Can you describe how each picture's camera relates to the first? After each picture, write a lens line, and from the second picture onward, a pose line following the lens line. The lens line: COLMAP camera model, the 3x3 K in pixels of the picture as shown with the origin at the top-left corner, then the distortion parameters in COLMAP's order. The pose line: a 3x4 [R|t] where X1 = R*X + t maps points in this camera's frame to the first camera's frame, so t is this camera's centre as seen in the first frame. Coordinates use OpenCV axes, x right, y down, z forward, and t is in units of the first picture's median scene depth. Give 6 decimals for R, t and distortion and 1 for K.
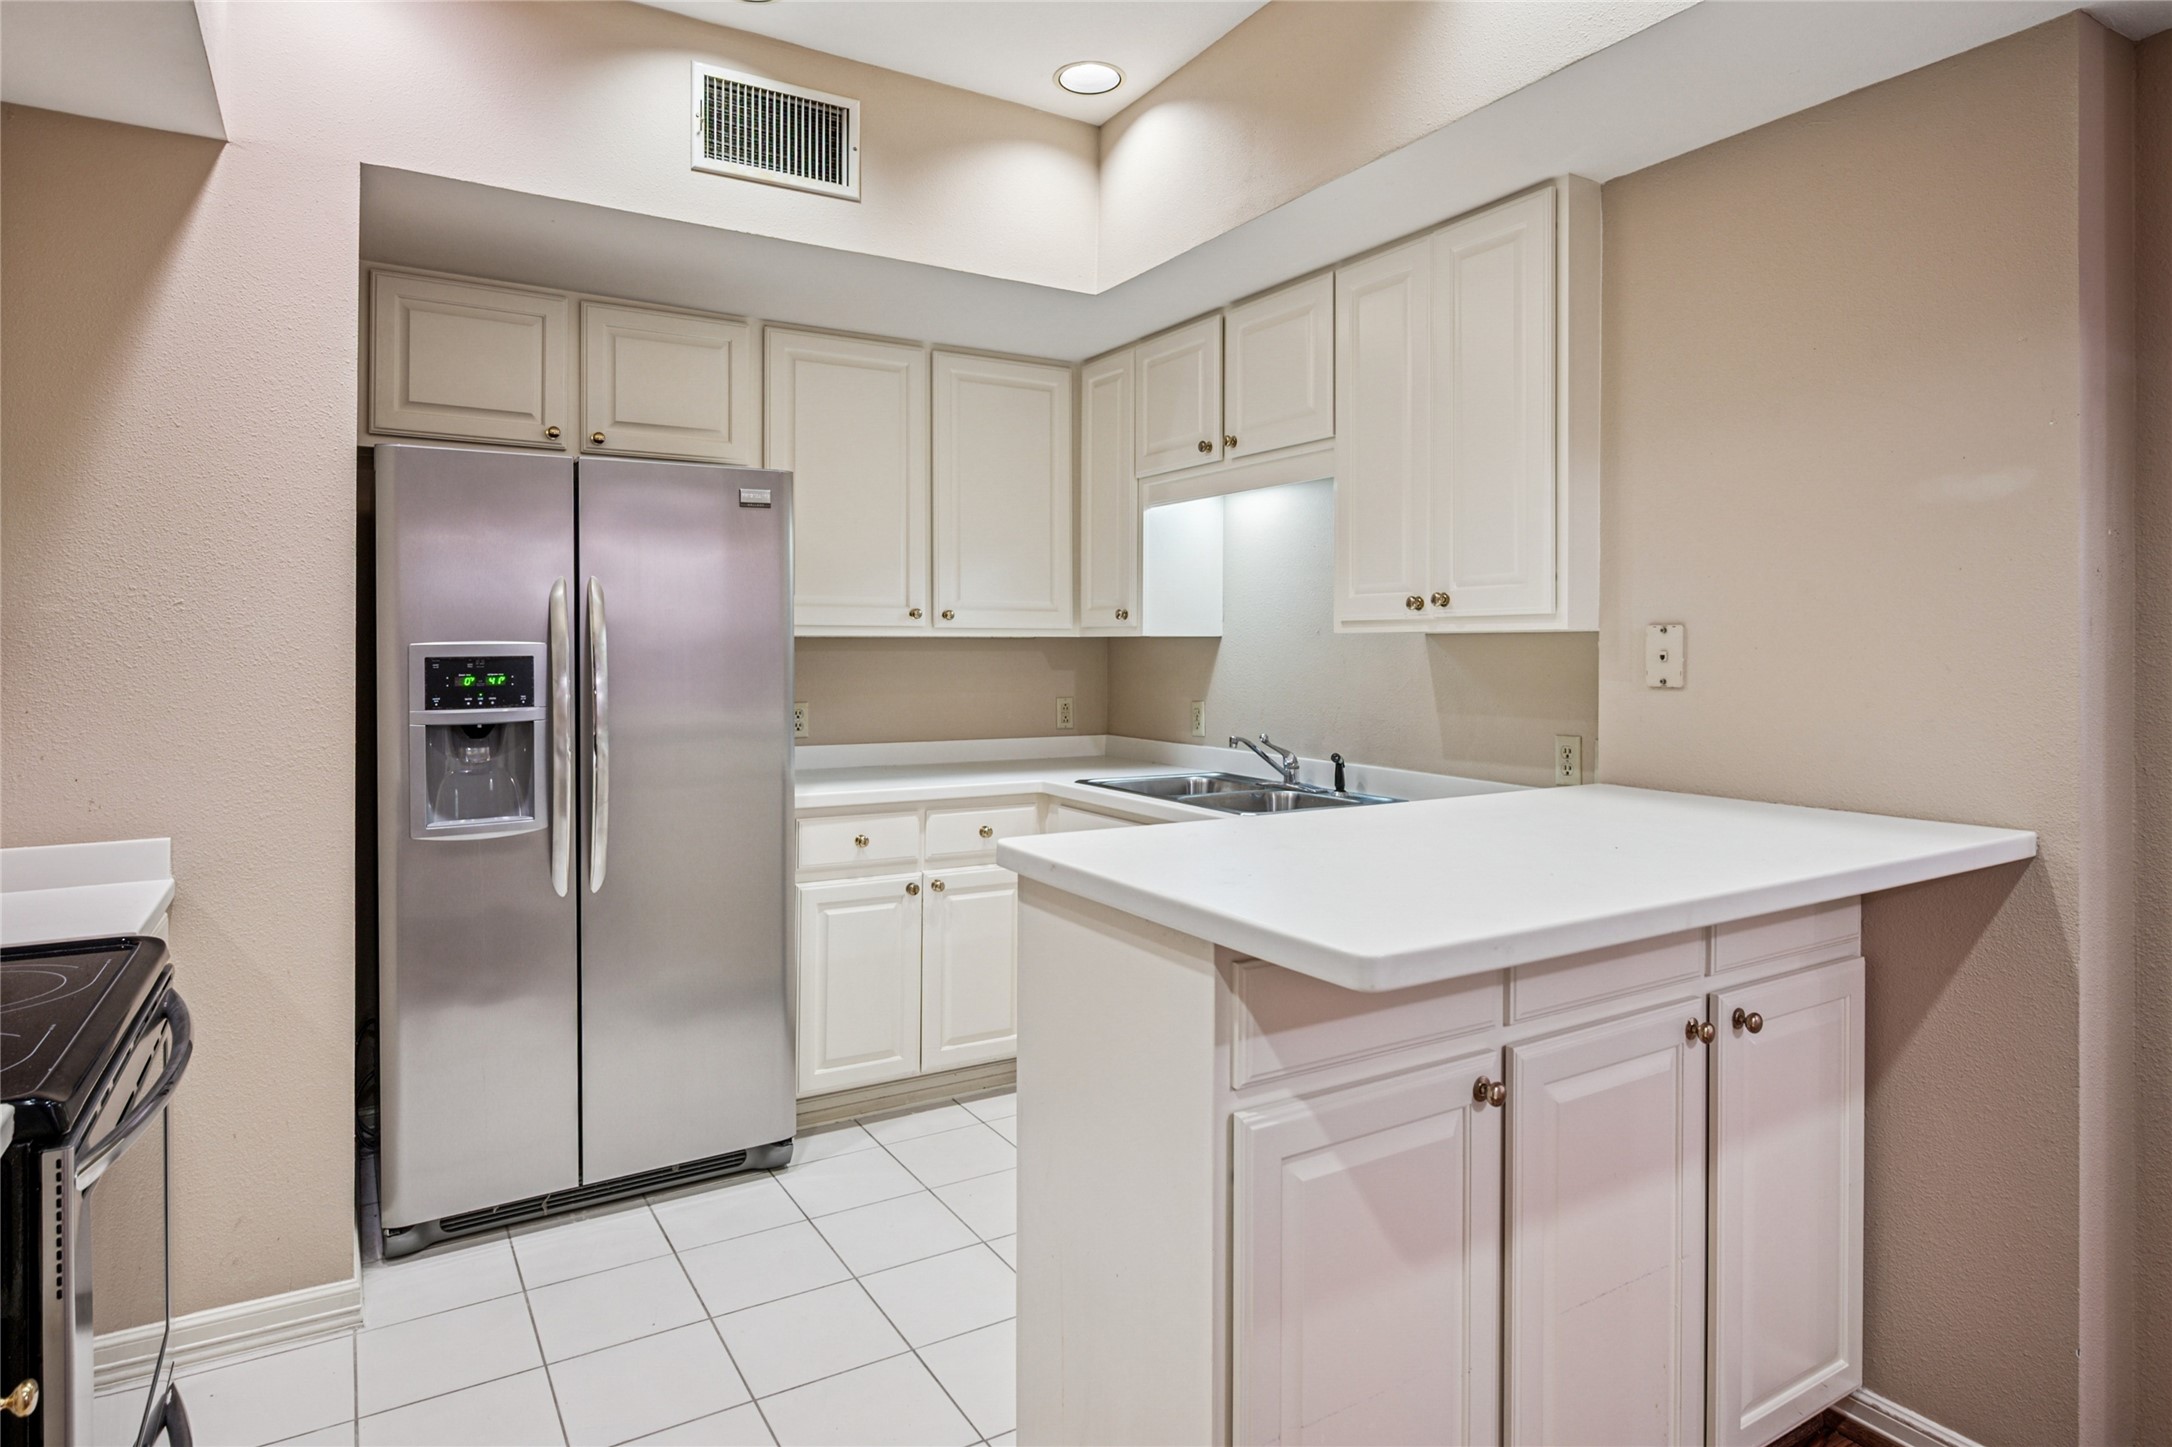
lens RADIAL K [[1215.6, 0, 1086.6], [0, 1215.6, 638.1], [0, 0, 1]] dist [0.000965, 0.000137]
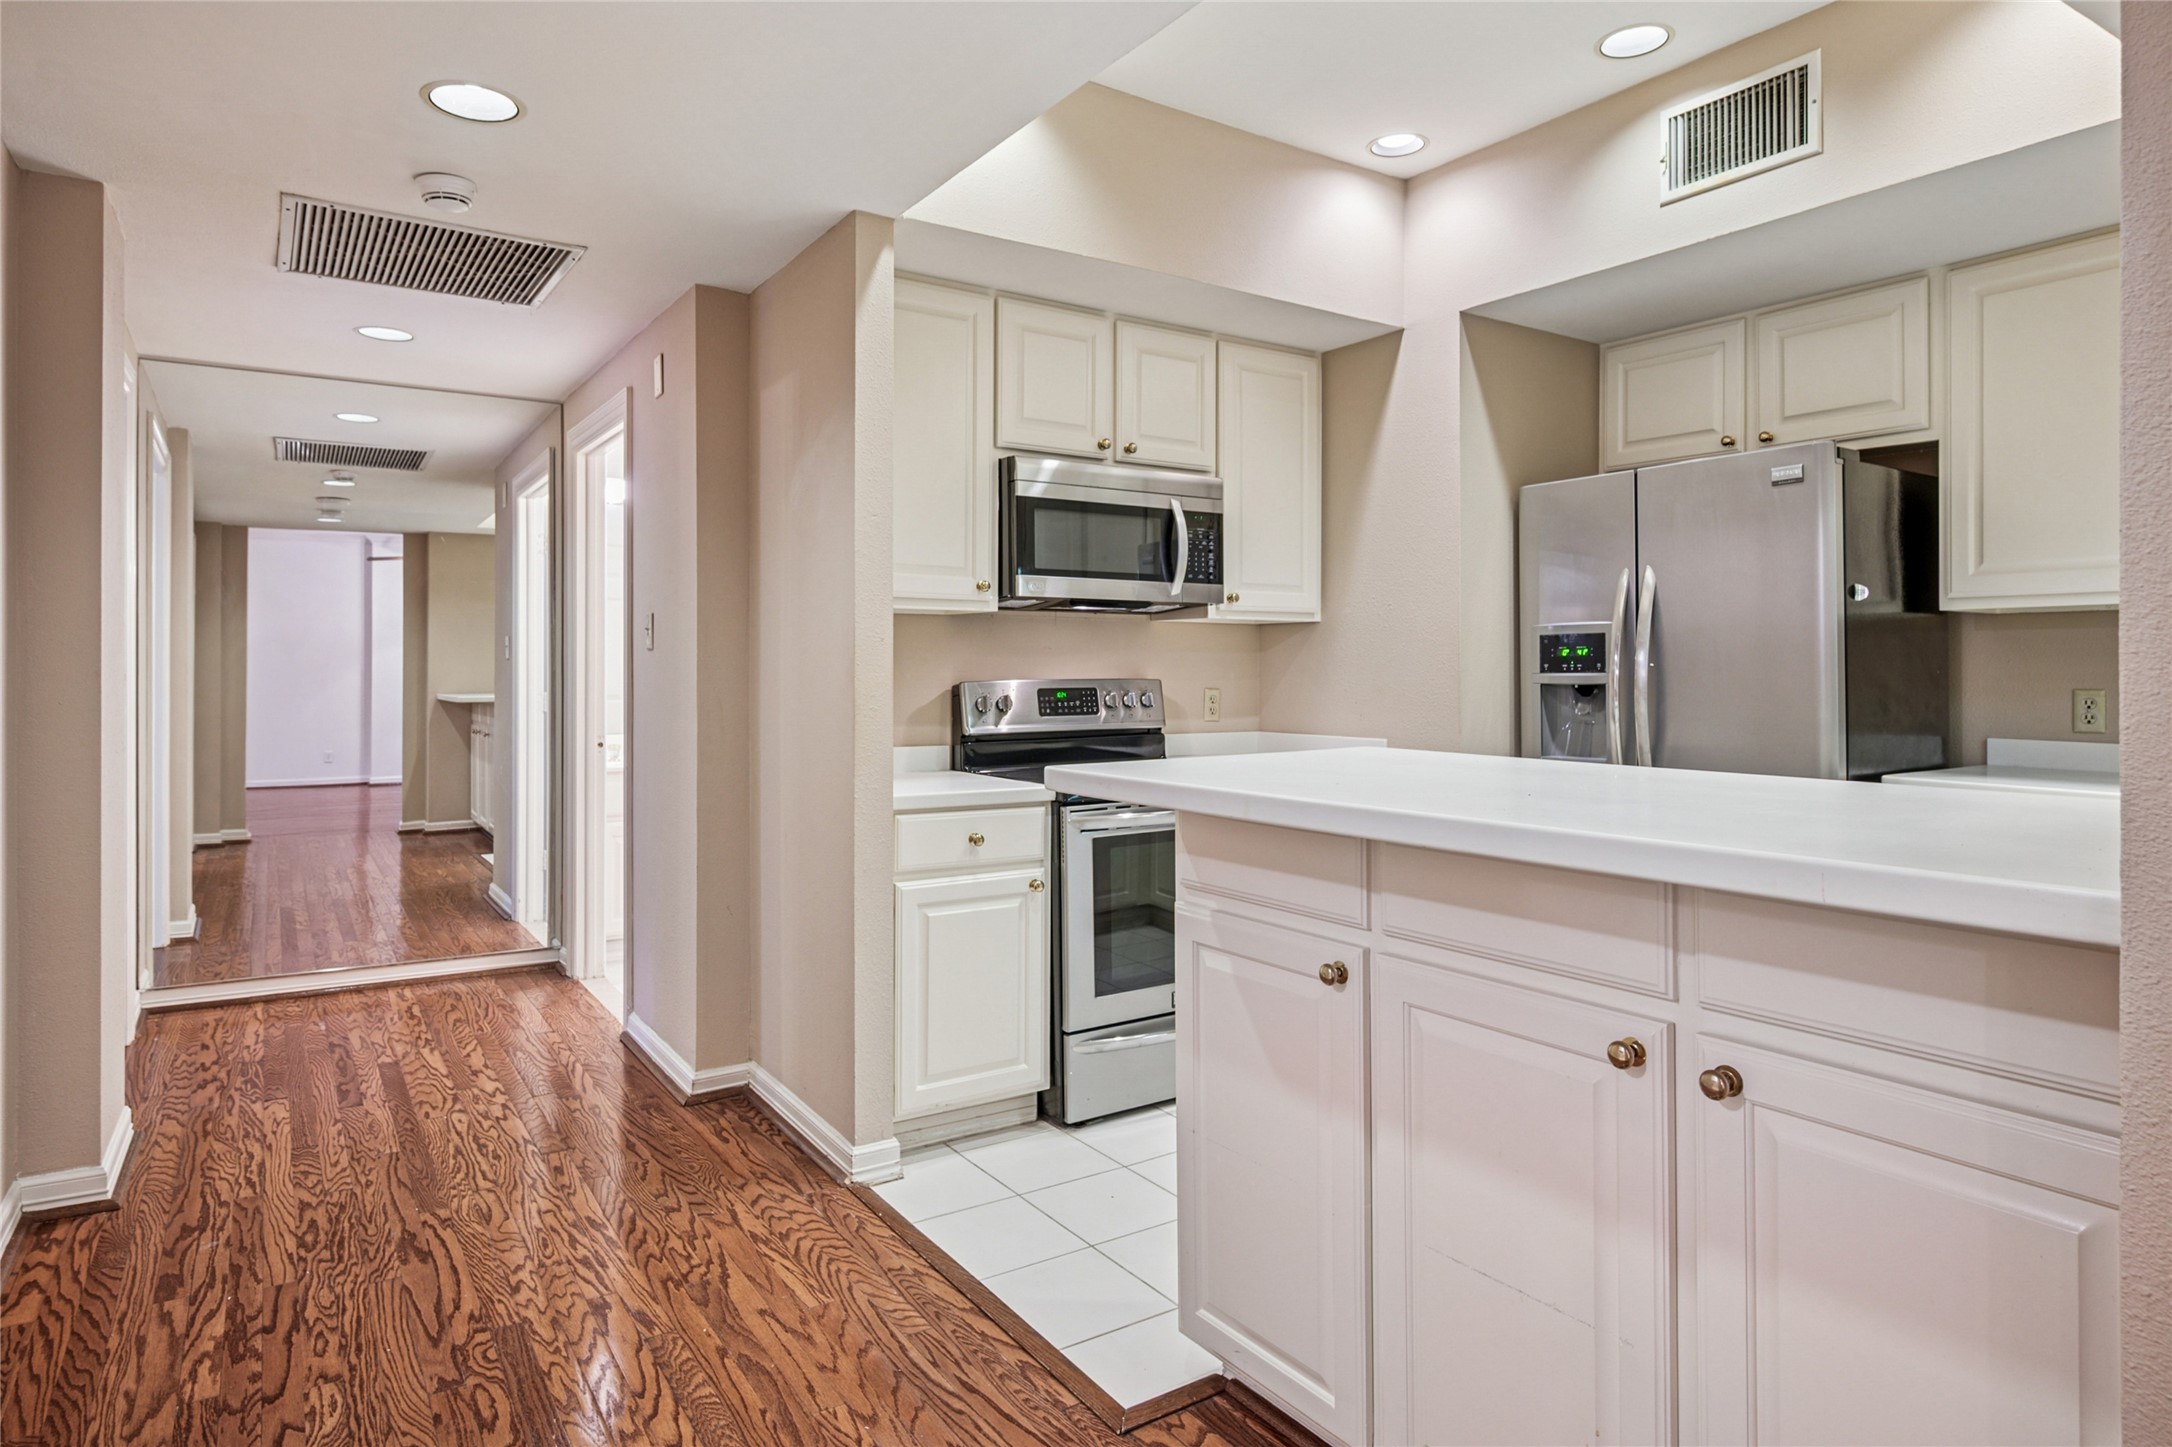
lens RADIAL K [[1249.4, 0, 1088.3], [0, 1249.4, 667.7], [0, 0, 1]] dist [0.000107, -0.000133]
pose [[0.040832, 0.000412, -0.999166, 0.837894], [0.006611, 0.999978, 0.000682, 0.047120], [0.999144, -0.006633, 0.040828, 0.408060]]
